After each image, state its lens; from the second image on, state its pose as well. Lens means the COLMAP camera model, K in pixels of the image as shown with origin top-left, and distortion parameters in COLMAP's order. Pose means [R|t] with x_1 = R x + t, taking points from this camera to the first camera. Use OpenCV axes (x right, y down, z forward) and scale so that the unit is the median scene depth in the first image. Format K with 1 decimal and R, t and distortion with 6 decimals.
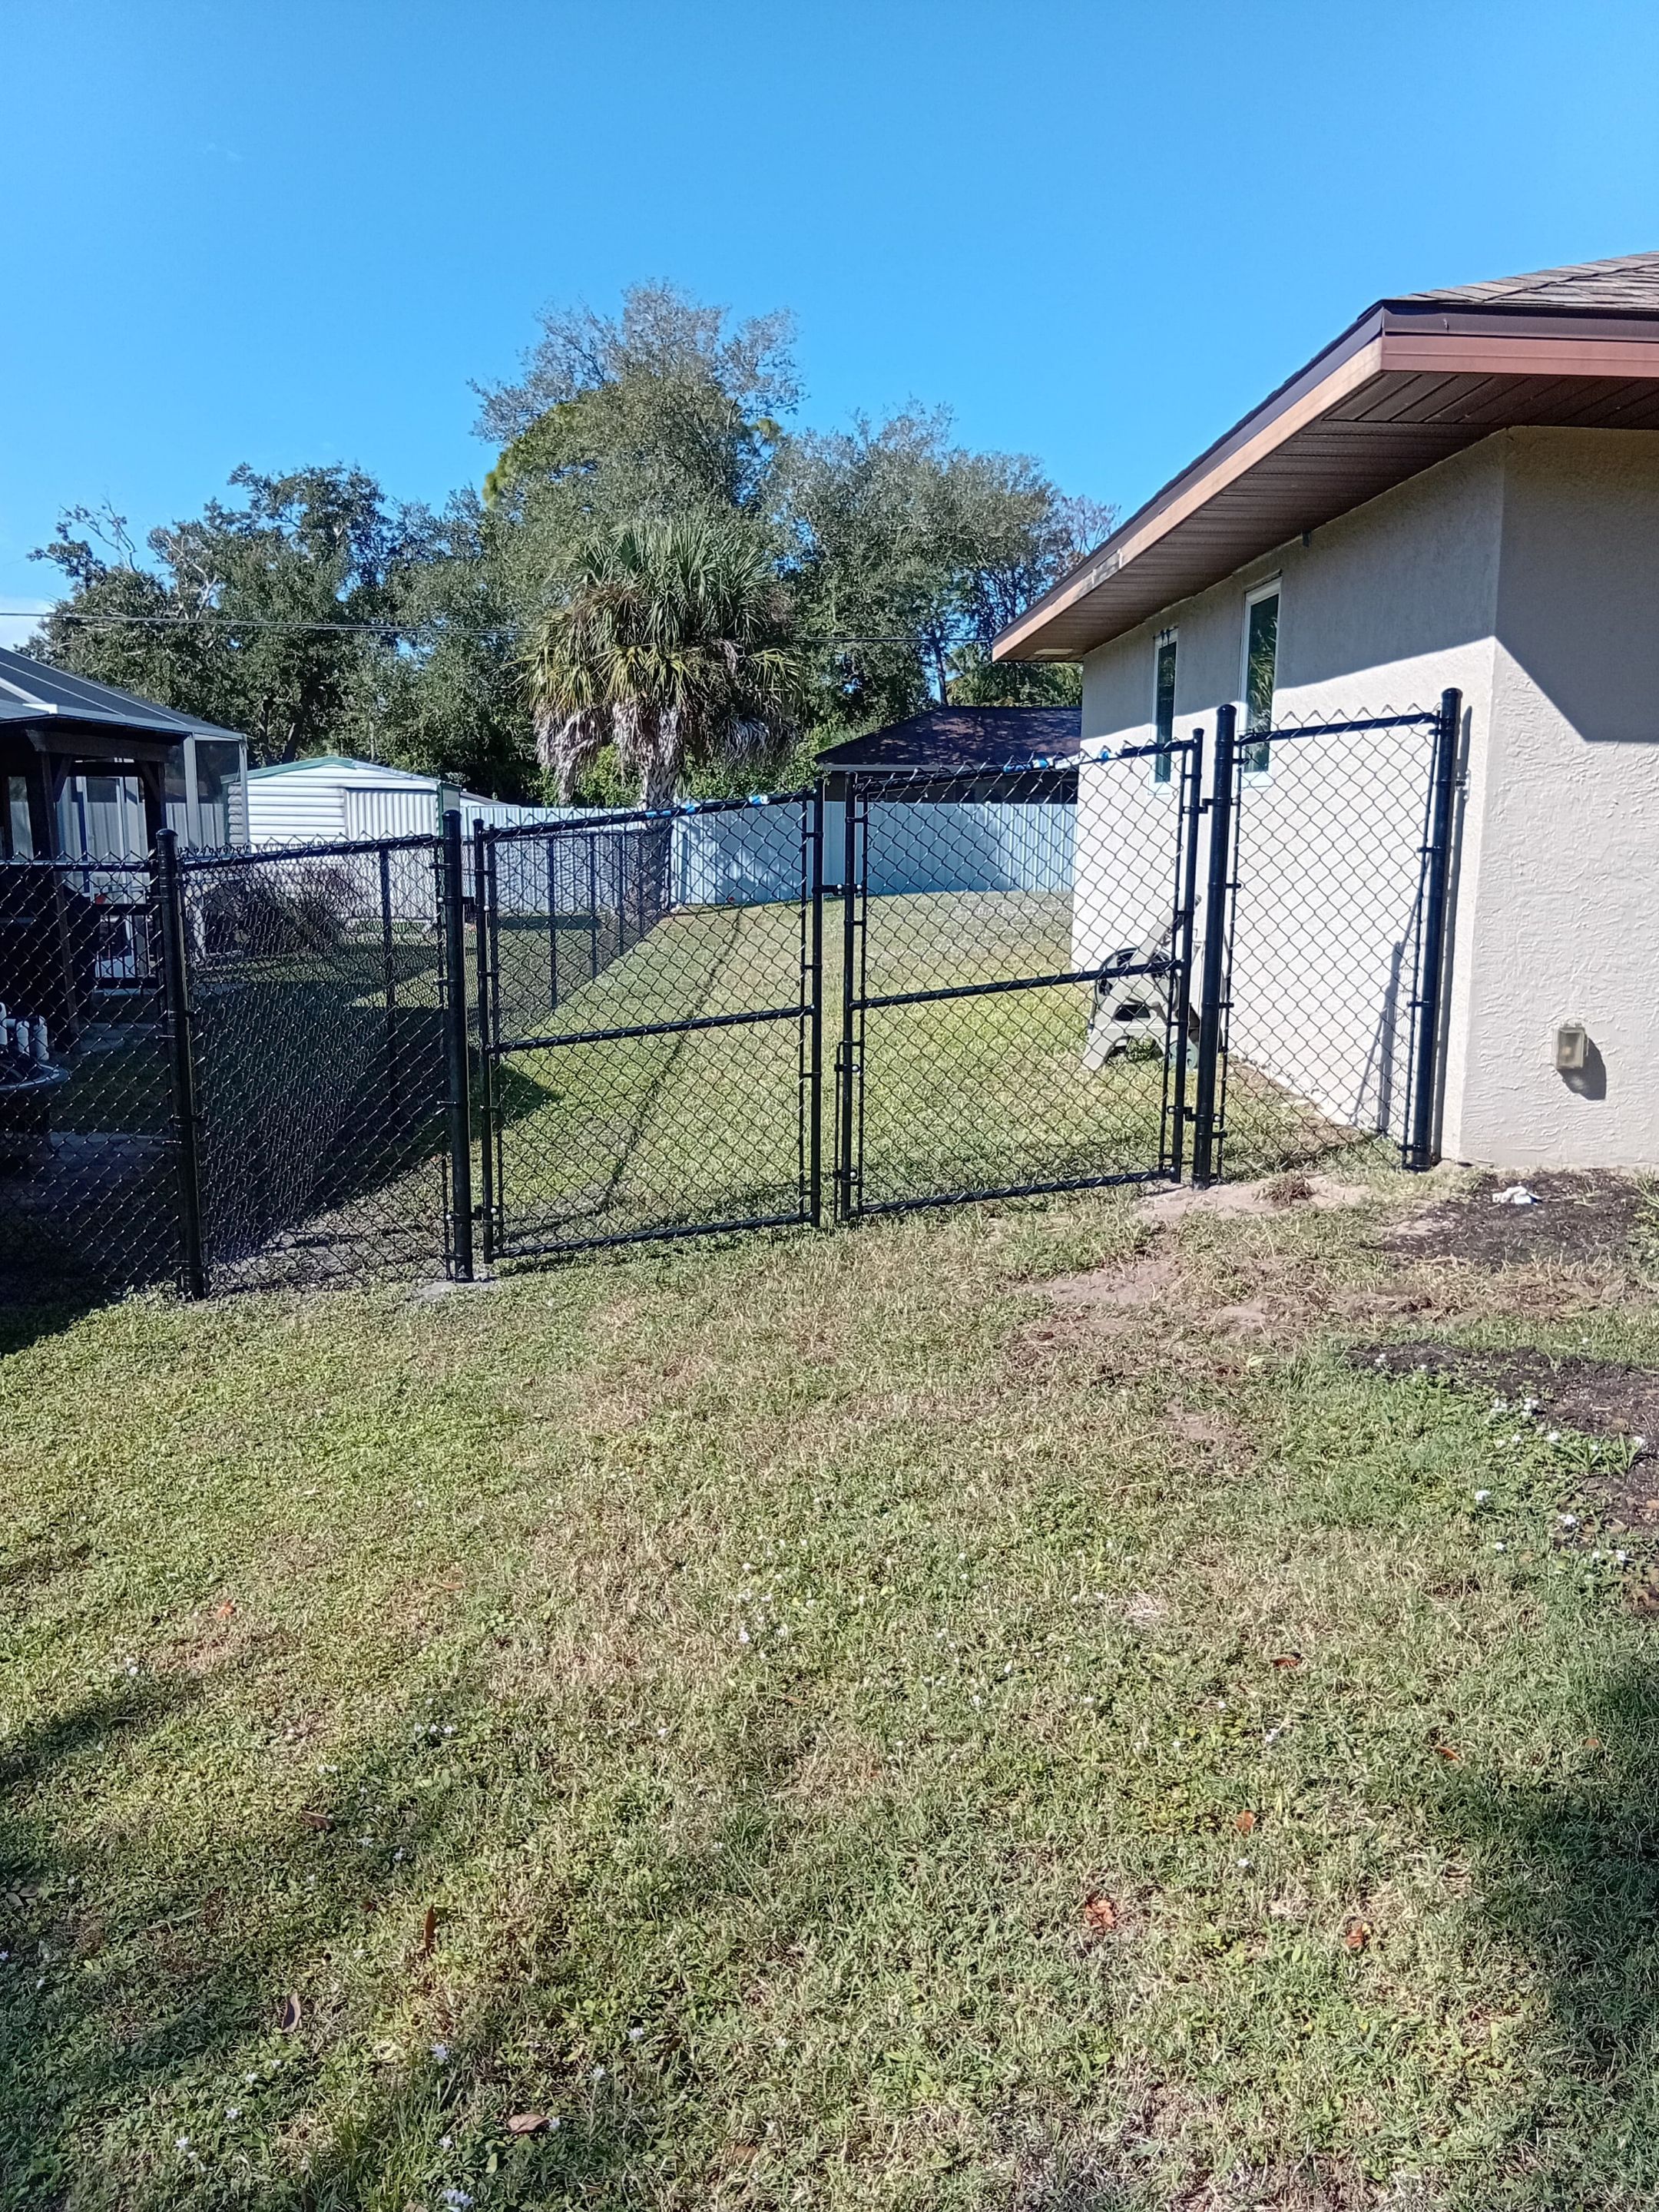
lens RADIAL K [[1660.0, 0, 850.5], [0, 1660.0, 1100.7], [0, 0, 1]] dist [0.077850, -0.157775]
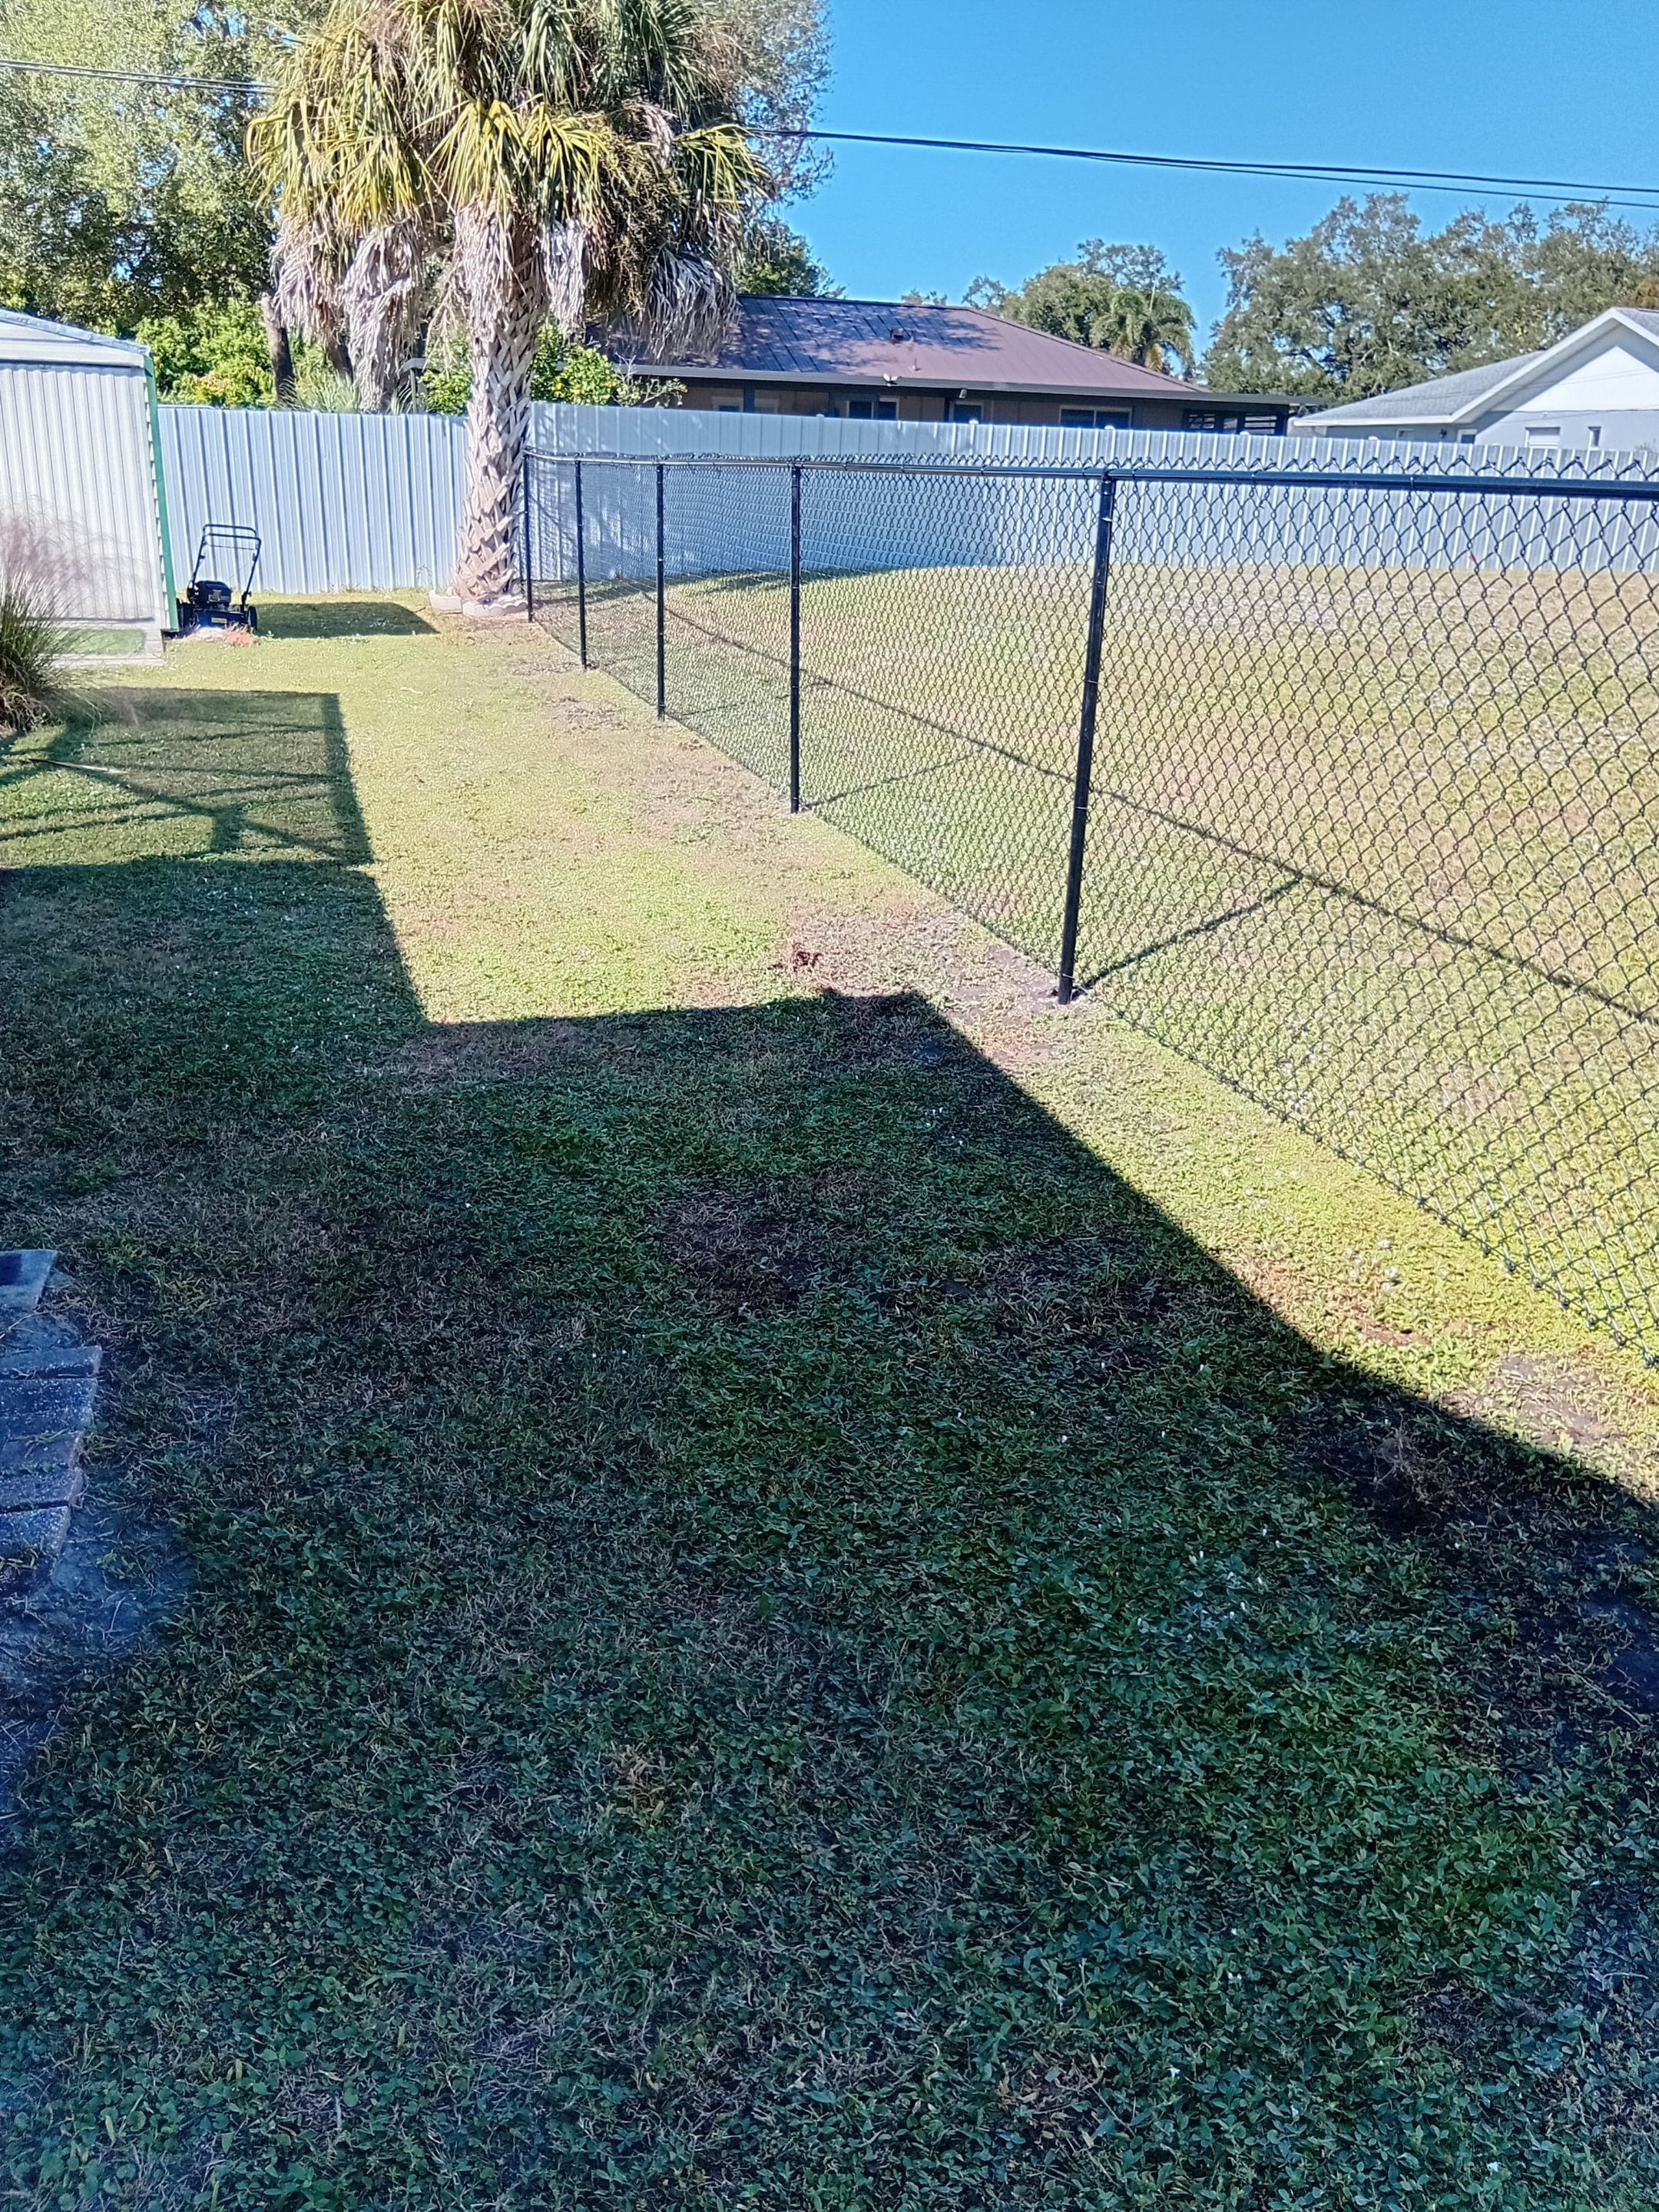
lens RADIAL K [[1709.6, 0, 835.2], [0, 1709.6, 1098.0], [0, 0, 1]] dist [-0.028977, -0.000653]
pose [[0.964724, -0.070214, 0.253727, -0.185345], [0.019839, 0.980427, 0.195881, -0.060145], [-0.262514, -0.183938, 0.947234, 0.393024]]
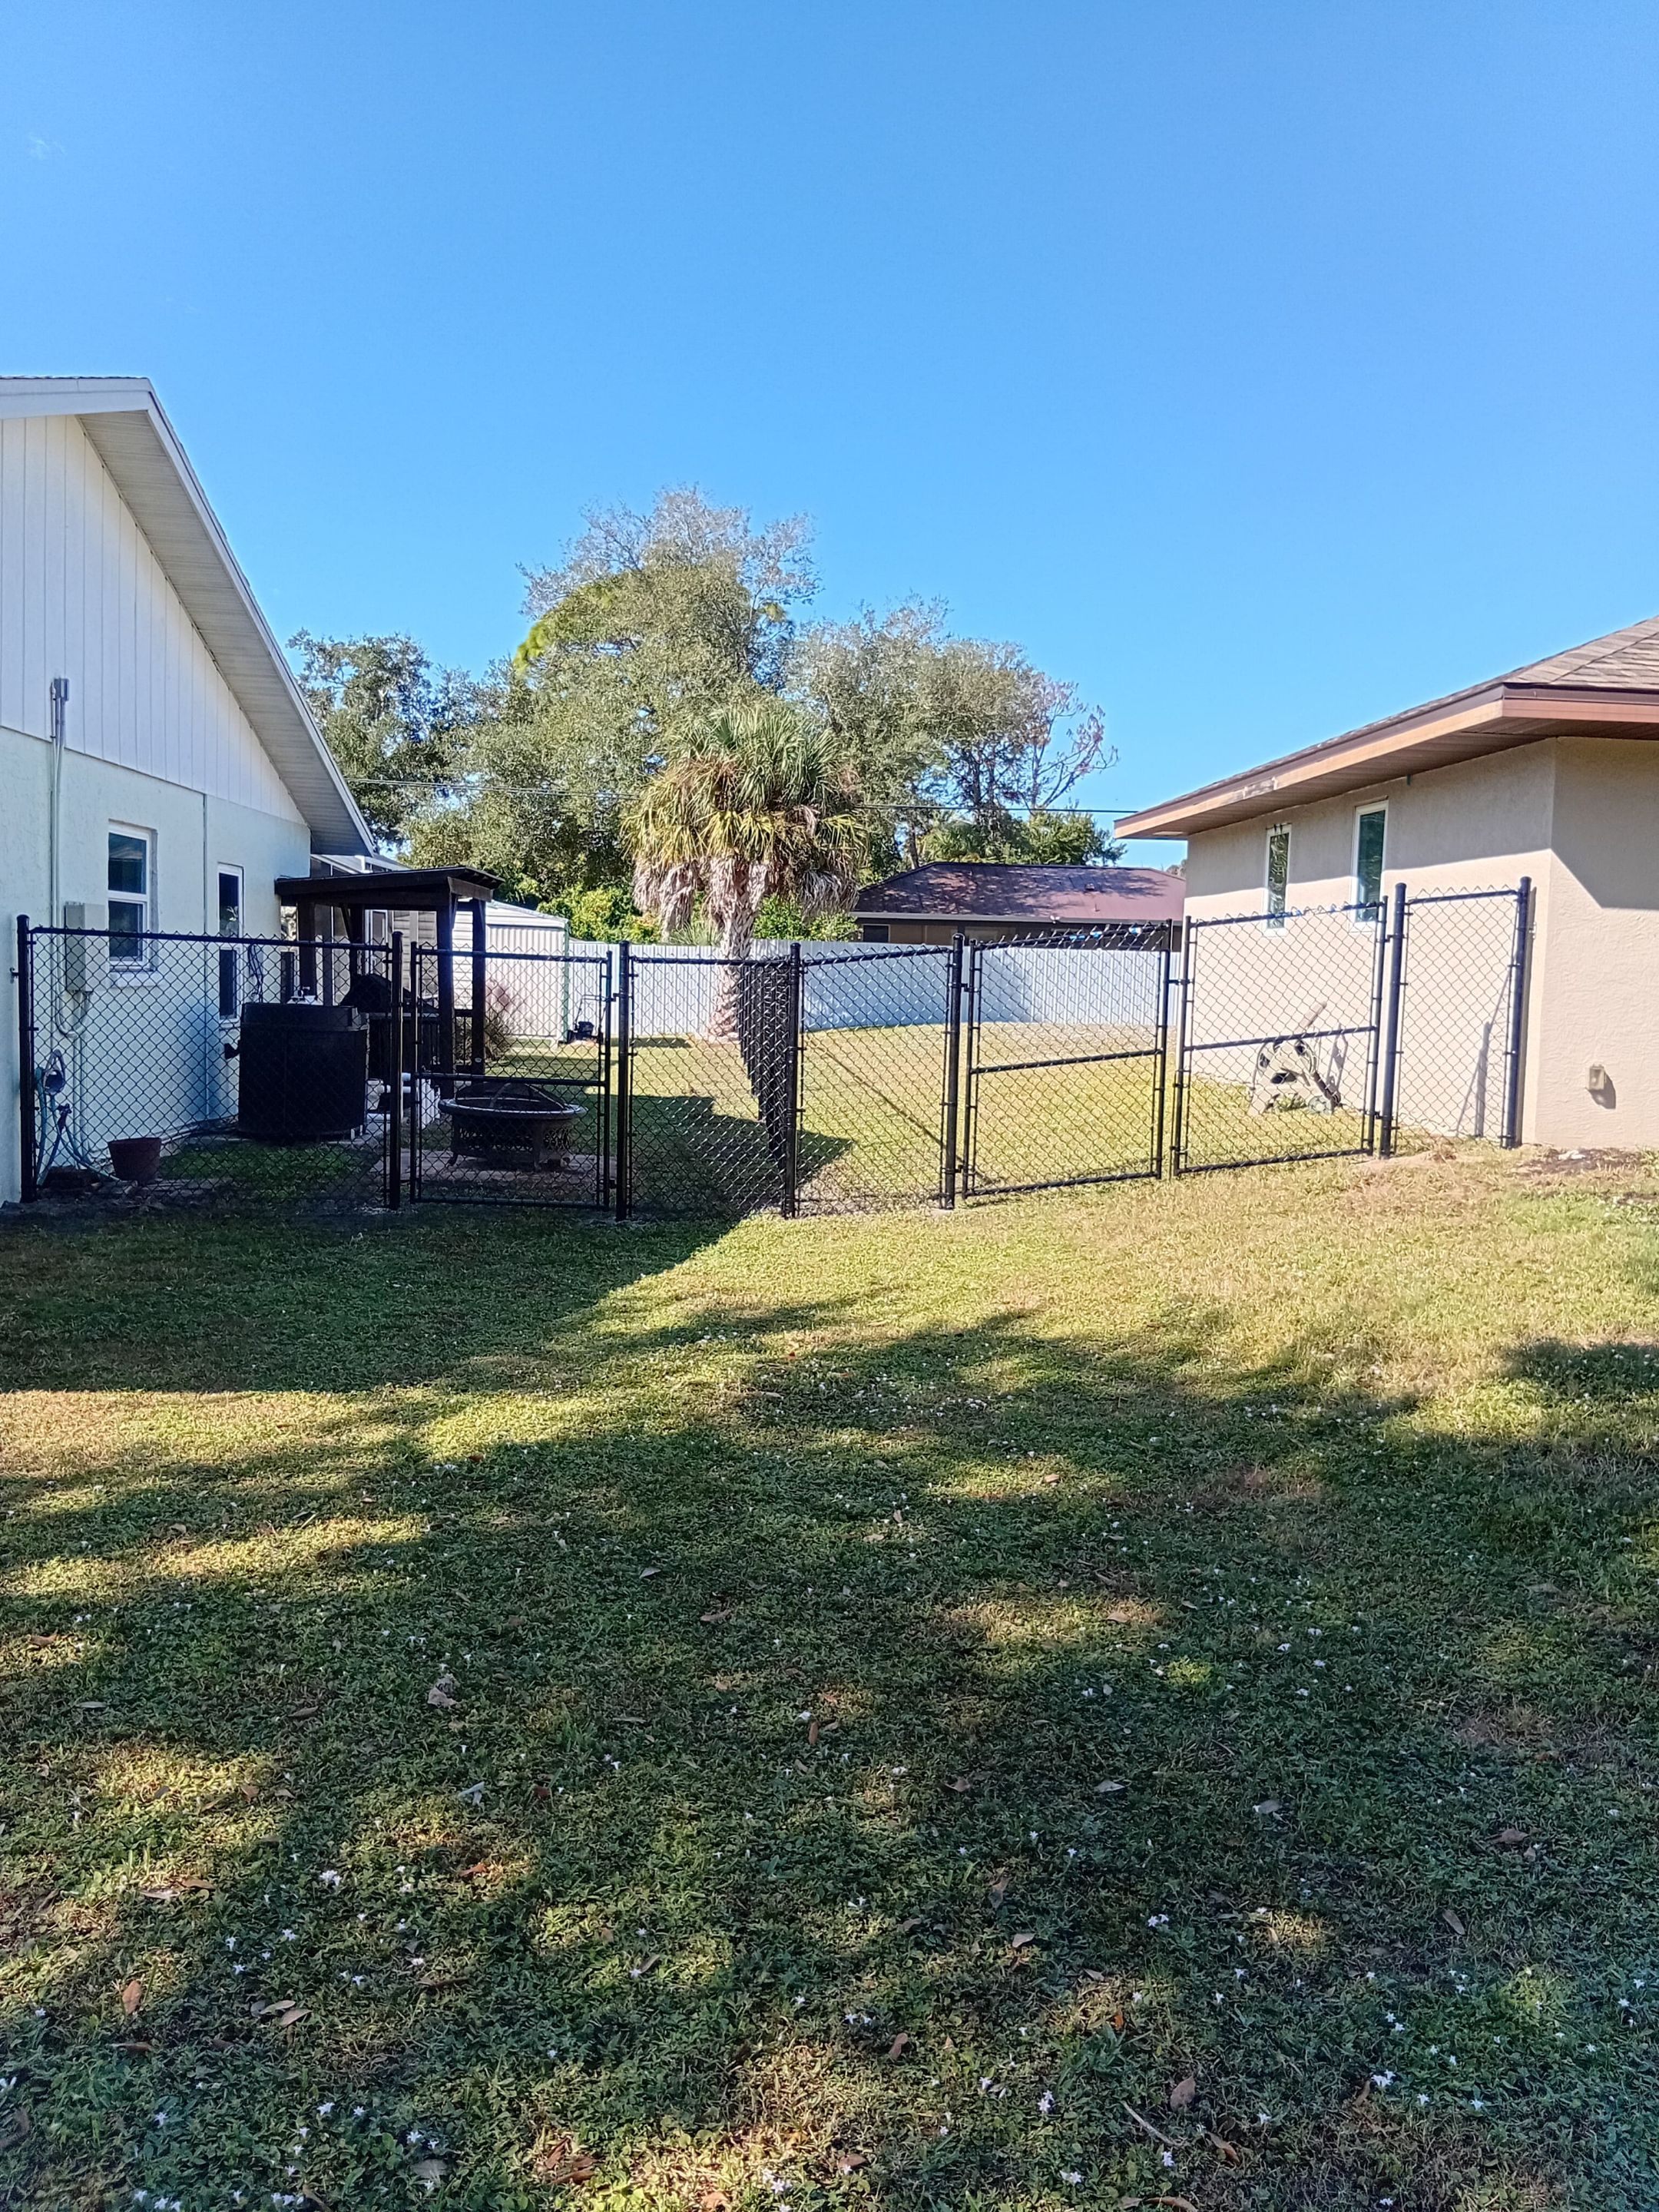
lens RADIAL K [[1660.0, 0, 850.5], [0, 1660.0, 1100.7], [0, 0, 1]] dist [0.077850, -0.157775]
pose [[0.998944, 0.014897, 0.043462, -0.093213], [-0.011073, 0.996153, -0.086932, 0.033325], [-0.044589, 0.086359, 0.995266, -0.155404]]
